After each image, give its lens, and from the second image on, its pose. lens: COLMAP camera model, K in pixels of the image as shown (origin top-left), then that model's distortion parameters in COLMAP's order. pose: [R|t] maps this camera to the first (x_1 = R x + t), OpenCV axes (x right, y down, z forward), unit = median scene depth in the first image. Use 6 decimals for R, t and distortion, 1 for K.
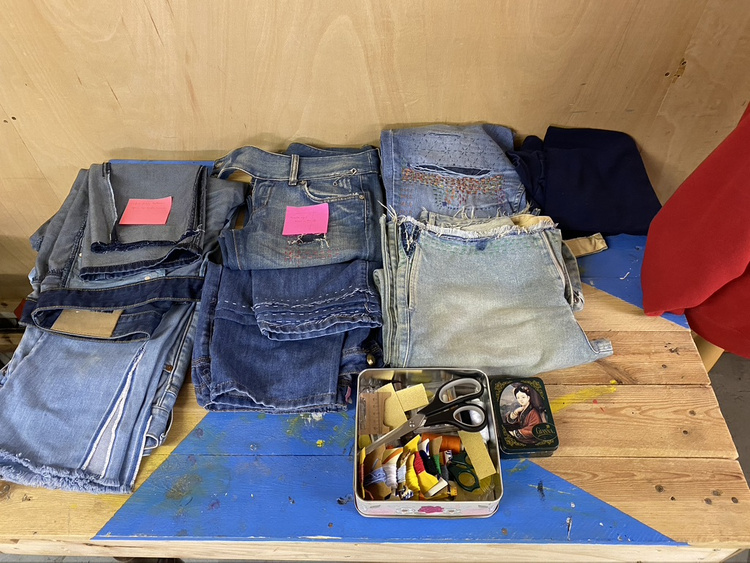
lens RADIAL K [[574.1, 0, 373.1], [0, 574.1, 283.6], [0, 0, 1]] dist [0.024907, -0.002964]
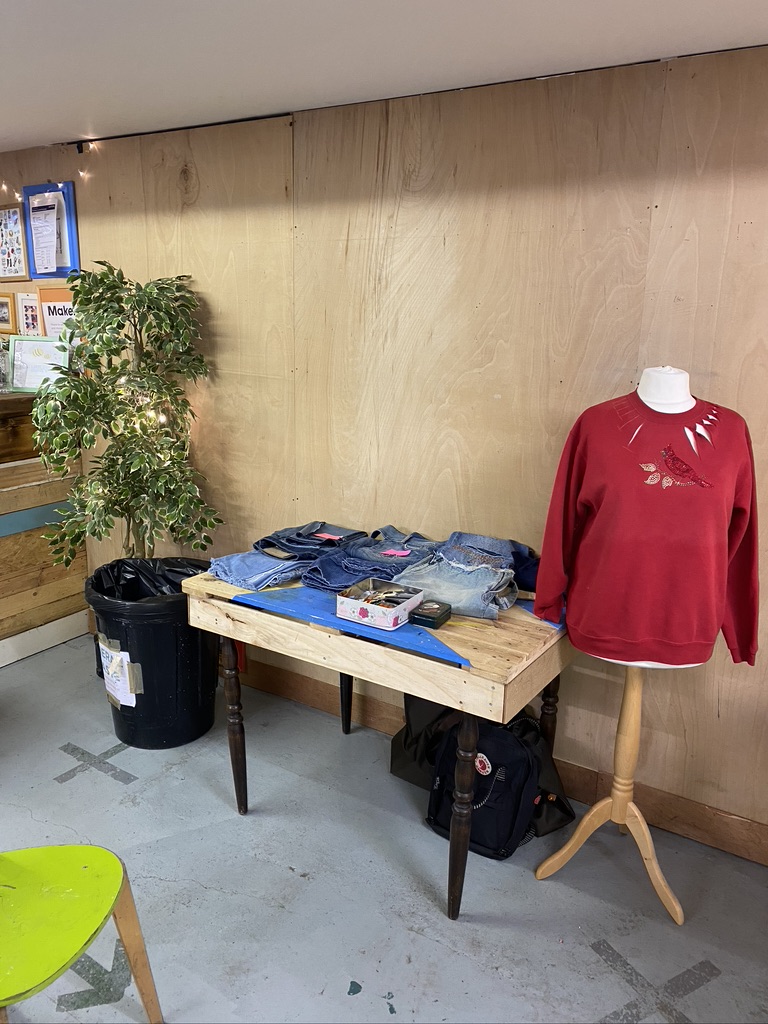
lens RADIAL K [[783.9, 0, 384.2], [0, 783.9, 506.3], [0, 0, 1]] dist [0.024907, -0.002964]
pose [[0.856555, 0.156798, -0.491658, 1.123587], [-0.427263, 0.749781, -0.505248, 1.123890], [0.289414, 0.642840, 0.709222, -0.948940]]
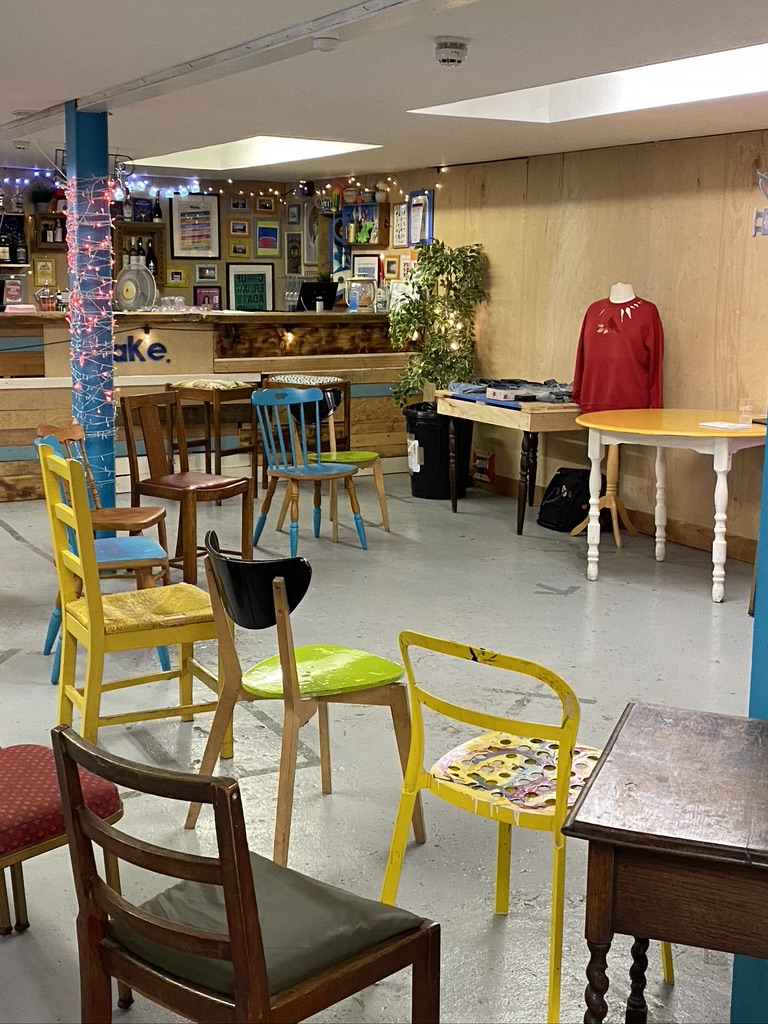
lens RADIAL K [[1362.0, 0, 384.7], [0, 1362.0, 513.1], [0, 0, 1]] dist [0.127732, 0.000000]
pose [[0.494190, 0.176998, -0.851145, 7.141557], [-0.696450, 0.666583, -0.265754, 3.528445], [0.520321, 0.724113, 0.452689, -2.926589]]
